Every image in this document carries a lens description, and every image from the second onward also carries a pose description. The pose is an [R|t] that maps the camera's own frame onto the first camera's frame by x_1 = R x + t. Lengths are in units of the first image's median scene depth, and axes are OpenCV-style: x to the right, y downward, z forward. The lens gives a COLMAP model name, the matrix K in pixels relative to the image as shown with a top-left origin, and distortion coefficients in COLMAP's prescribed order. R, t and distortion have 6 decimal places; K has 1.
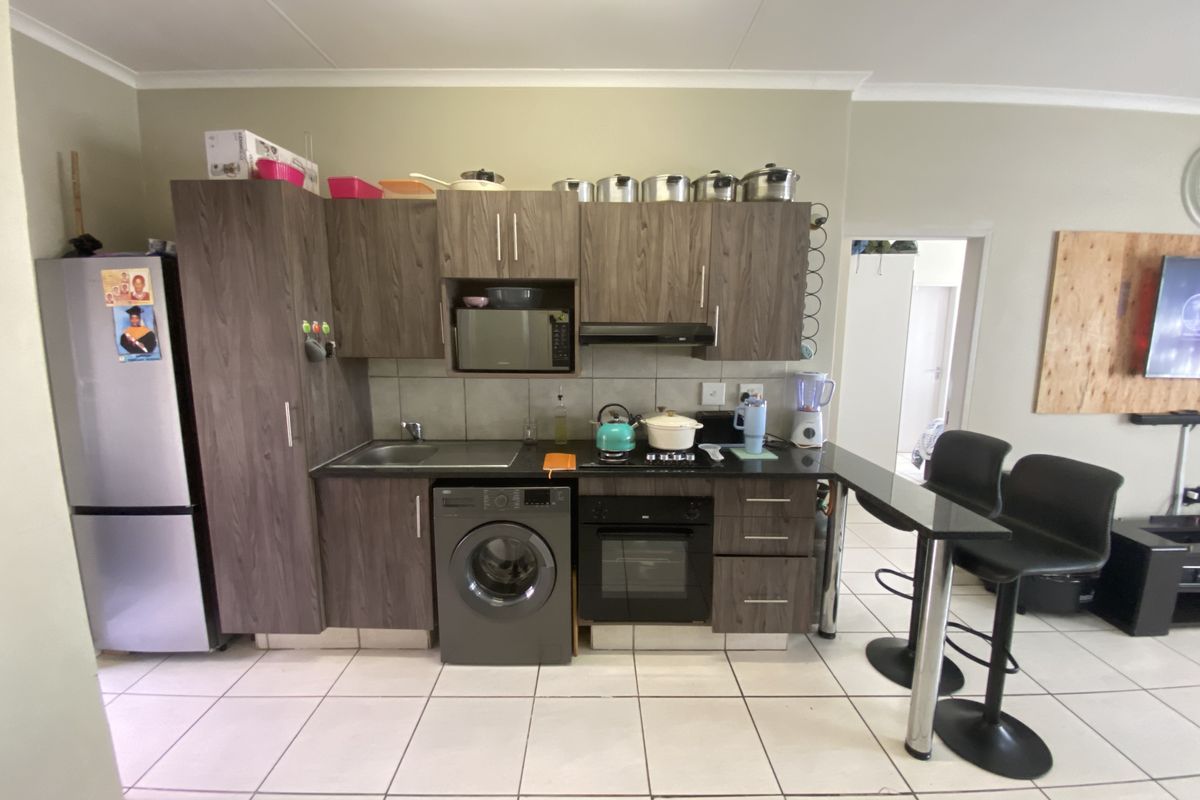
lens RADIAL K [[487.0, 0, 600.0], [0, 487.0, 400.0], [0, 0, 1]] dist [0.025527, -0.029029]
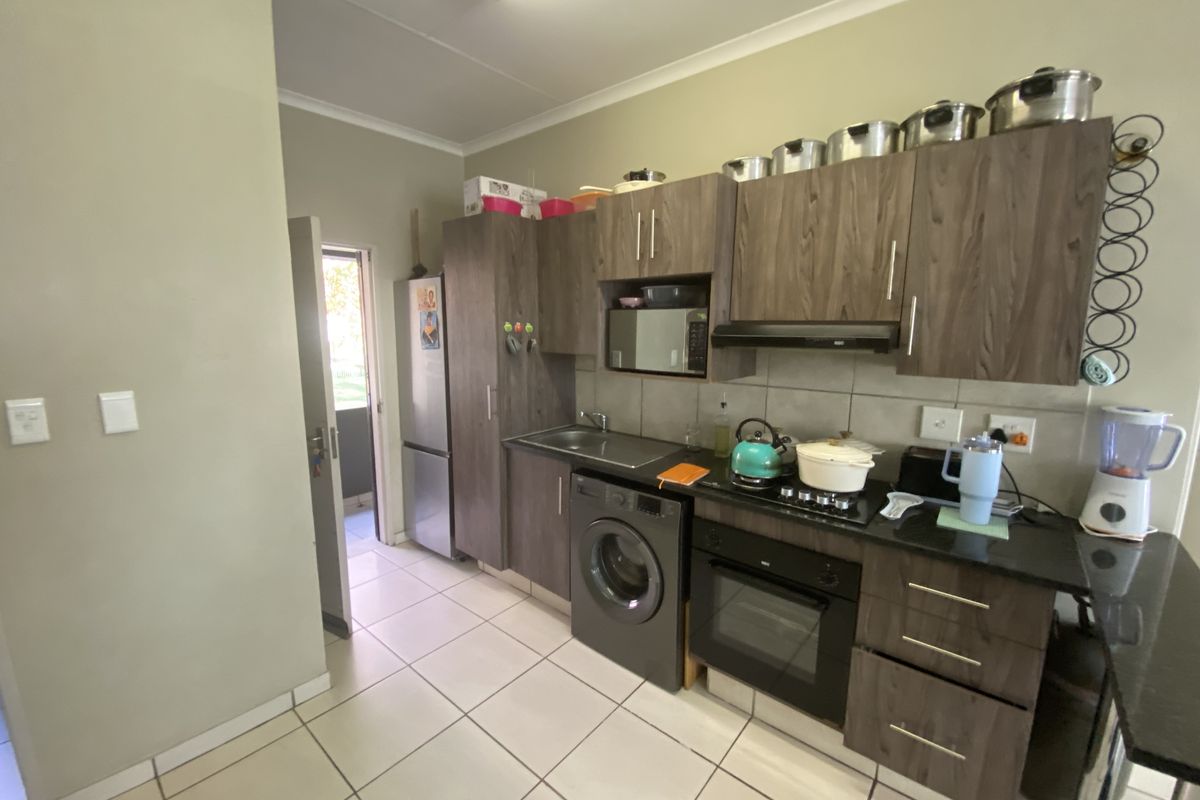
lens RADIAL K [[487.0, 0, 600.0], [0, 487.0, 400.0], [0, 0, 1]] dist [0.025527, -0.029029]
pose [[0.757065, 0.100695, -0.645533, 0.376616], [-0.097527, 0.994399, 0.040737, -0.033929], [0.646019, 0.032116, 0.762645, 0.193359]]
